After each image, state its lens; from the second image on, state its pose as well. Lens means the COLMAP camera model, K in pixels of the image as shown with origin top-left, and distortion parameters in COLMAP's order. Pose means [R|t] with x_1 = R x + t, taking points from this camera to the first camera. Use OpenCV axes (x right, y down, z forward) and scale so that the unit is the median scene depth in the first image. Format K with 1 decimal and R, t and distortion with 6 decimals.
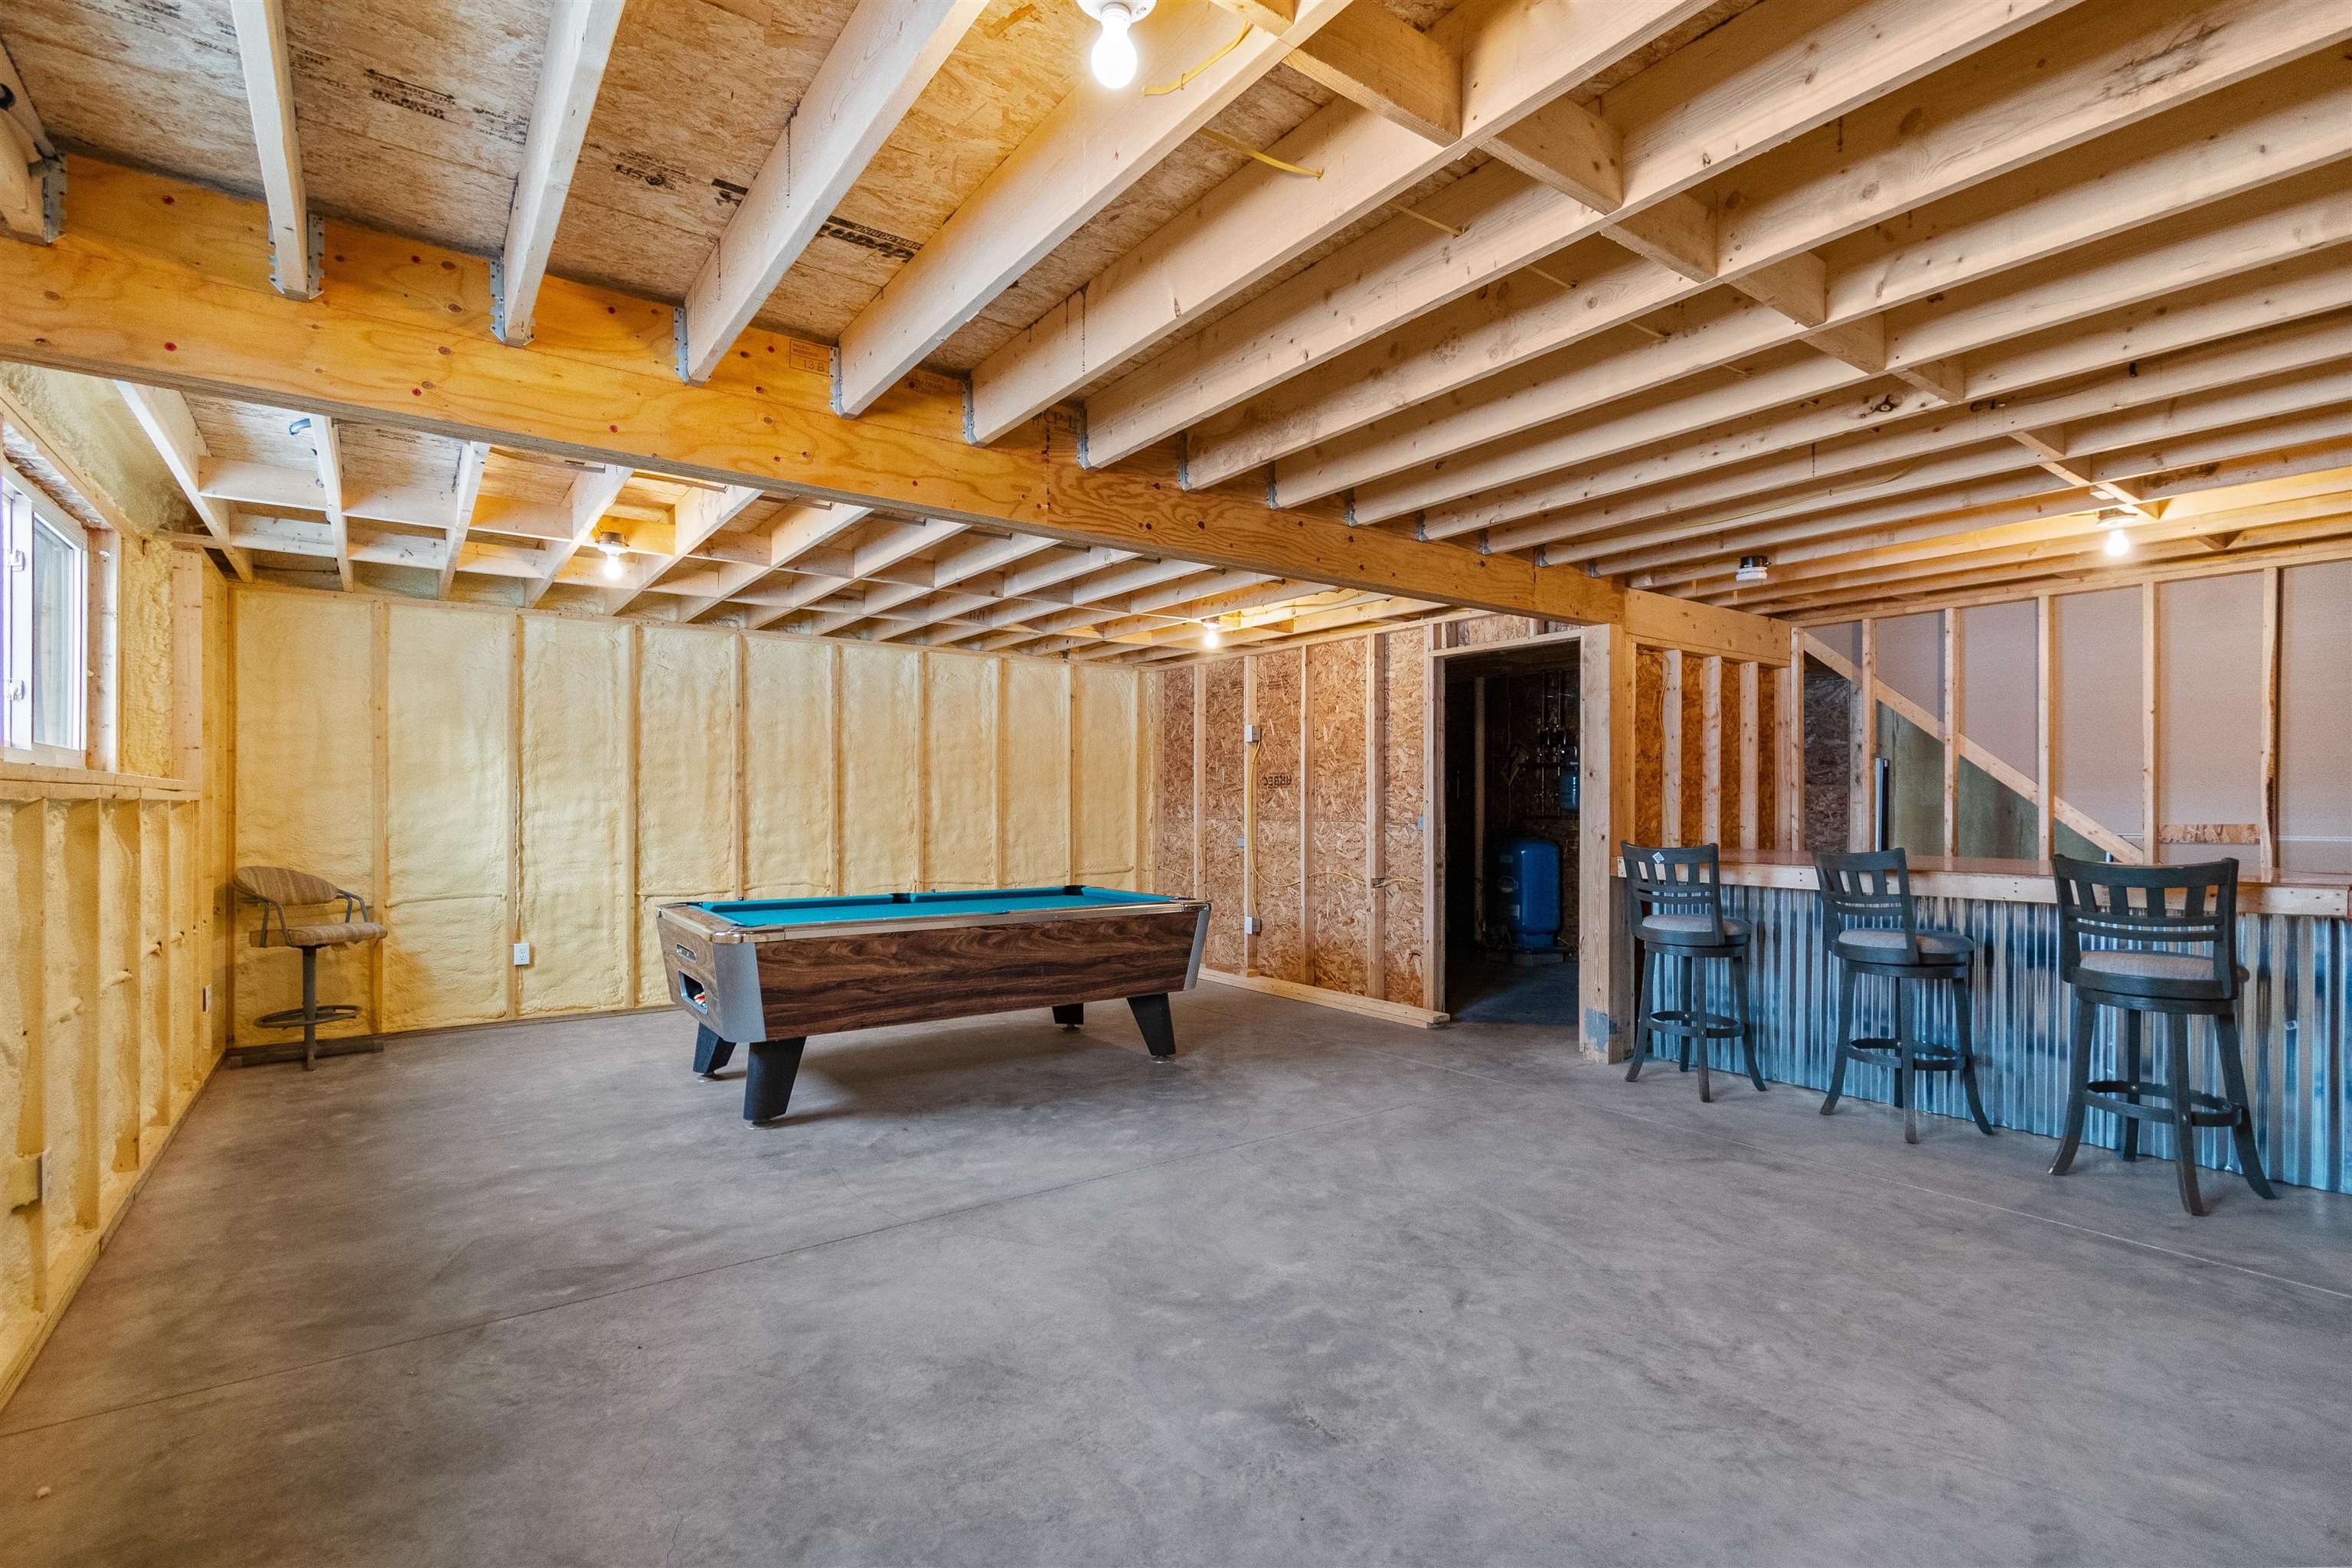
lens RADIAL K [[1094.1, 0, 1172.6], [0, 1094.1, 815.5], [0, 0, 1]] dist [0.001464, 0.000444]
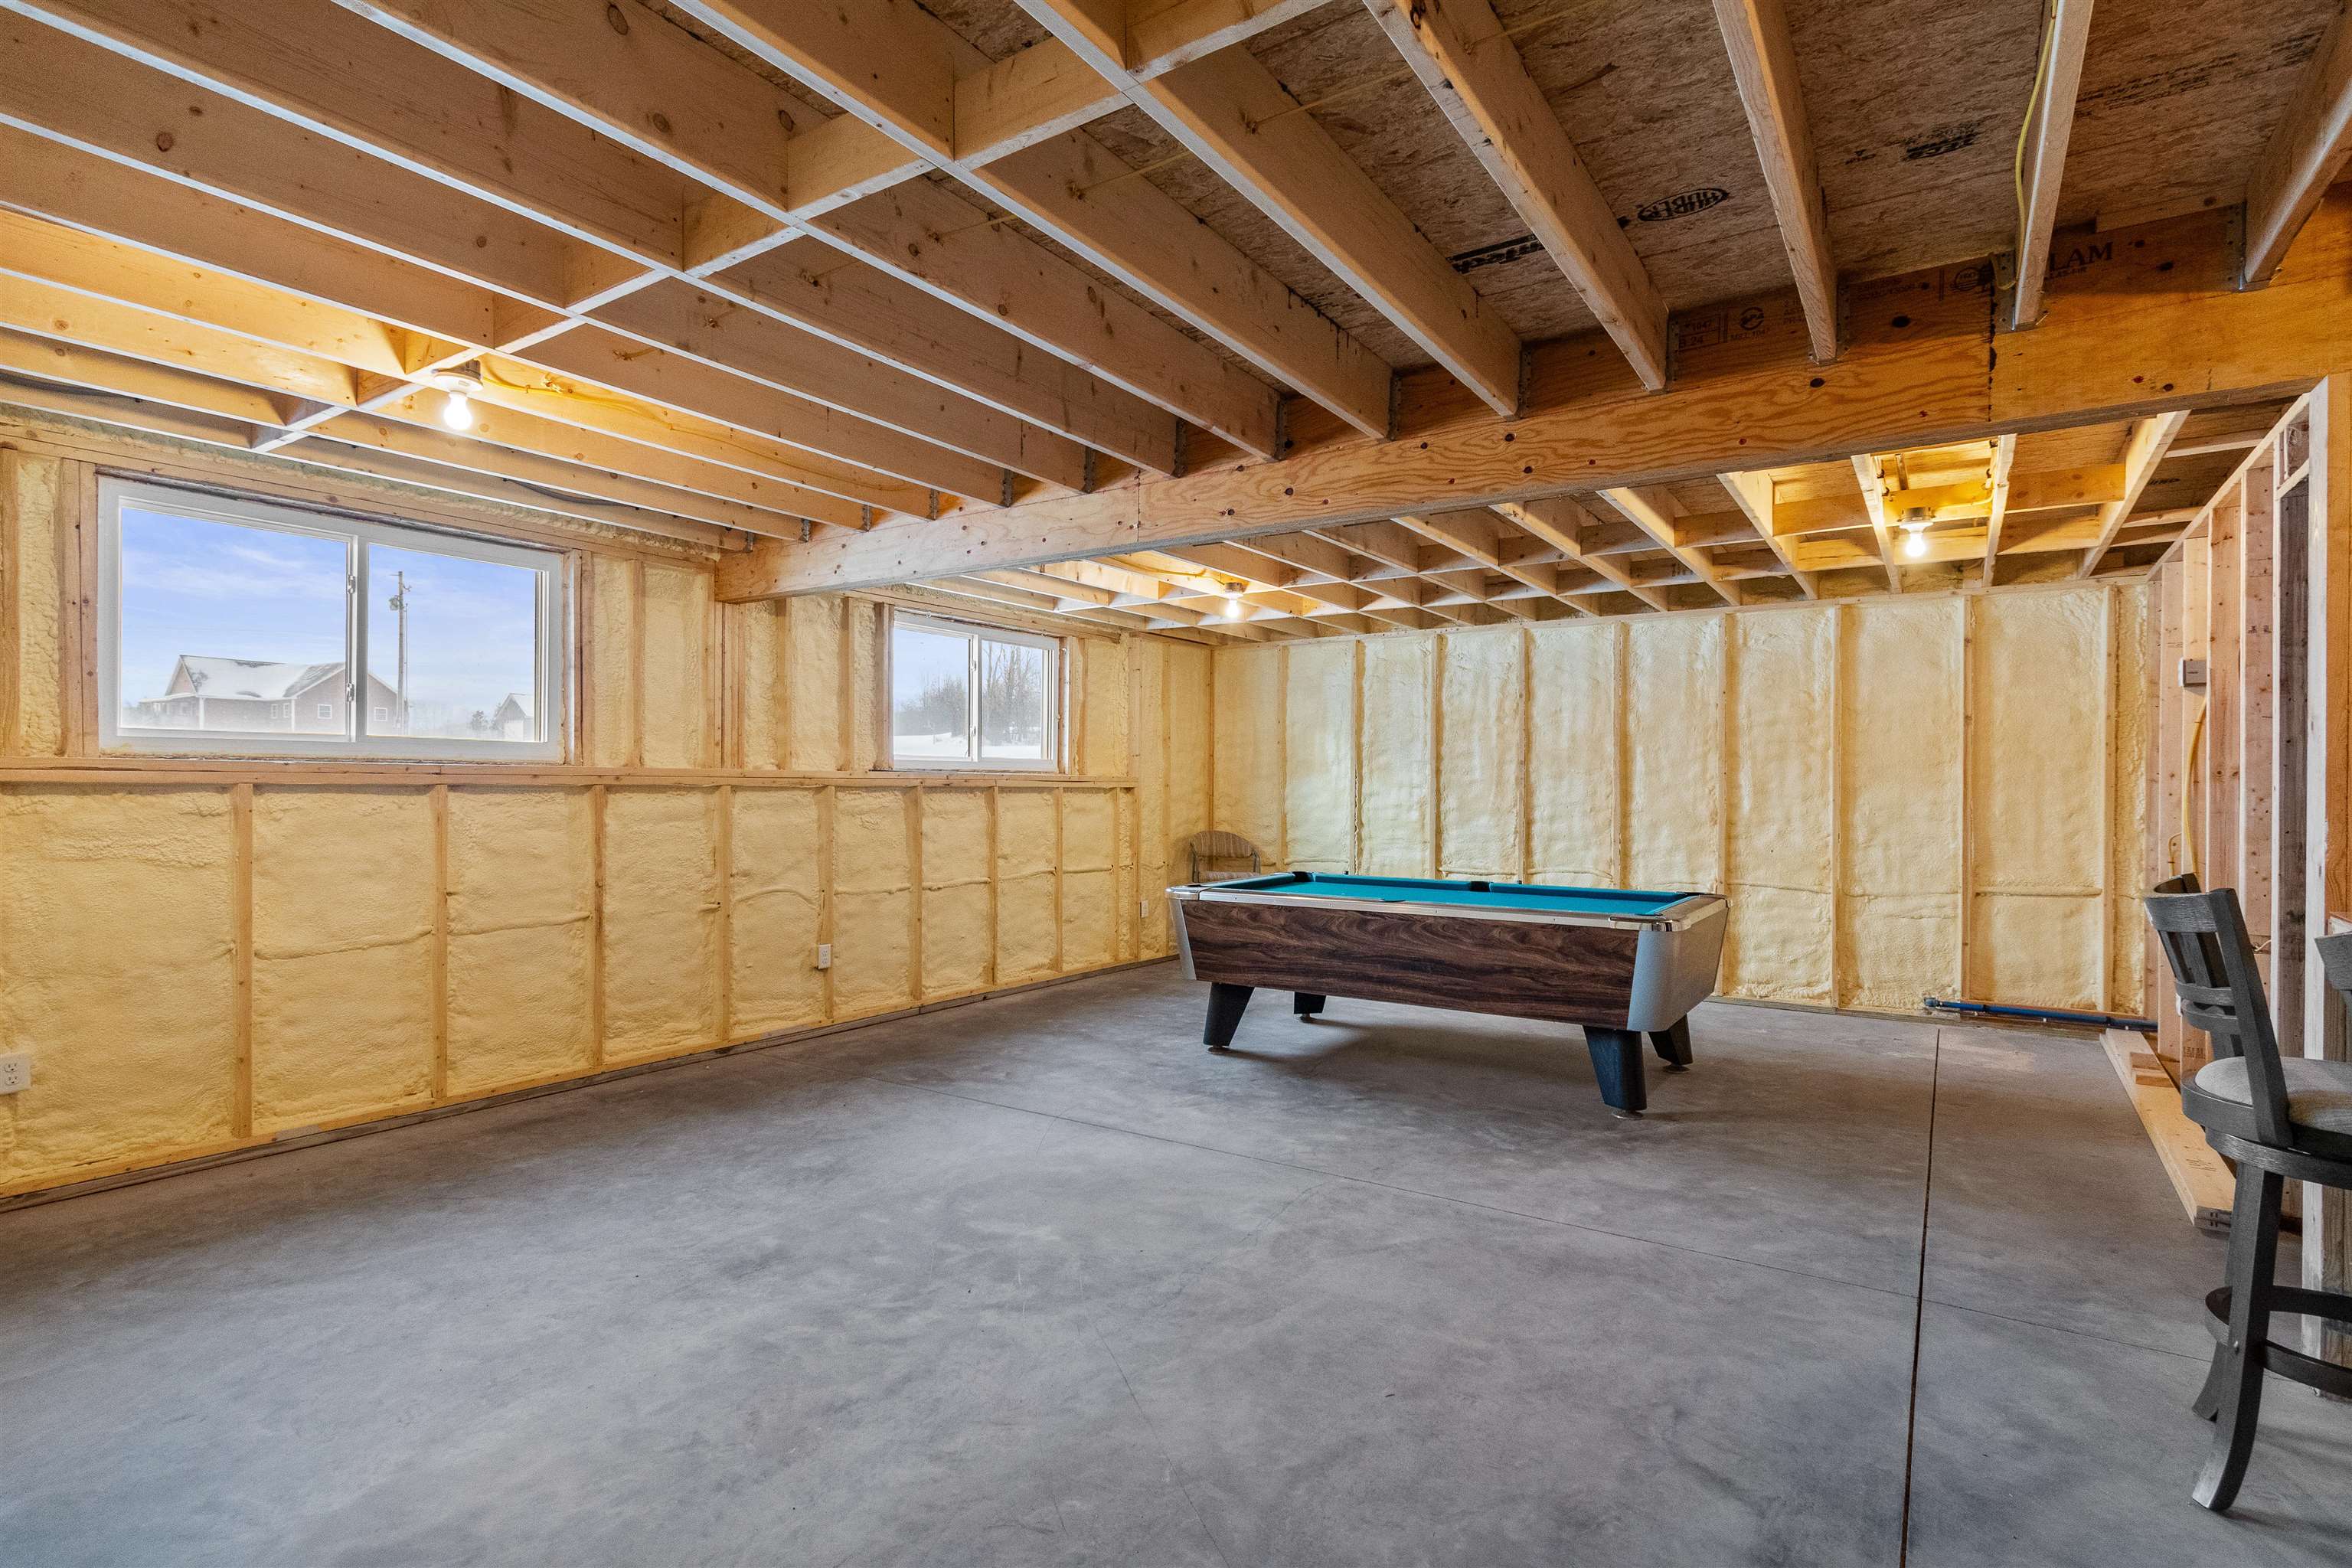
lens RADIAL K [[1133.7, 0, 1187.1], [0, 1133.7, 801.7], [0, 0, 1]] dist [0.001788, -0.000754]
pose [[0.352473, 0.010496, -0.935763, 0.548876], [-0.012866, 0.999897, 0.006370, -0.003402], [0.935733, 0.009794, 0.352572, 0.351515]]
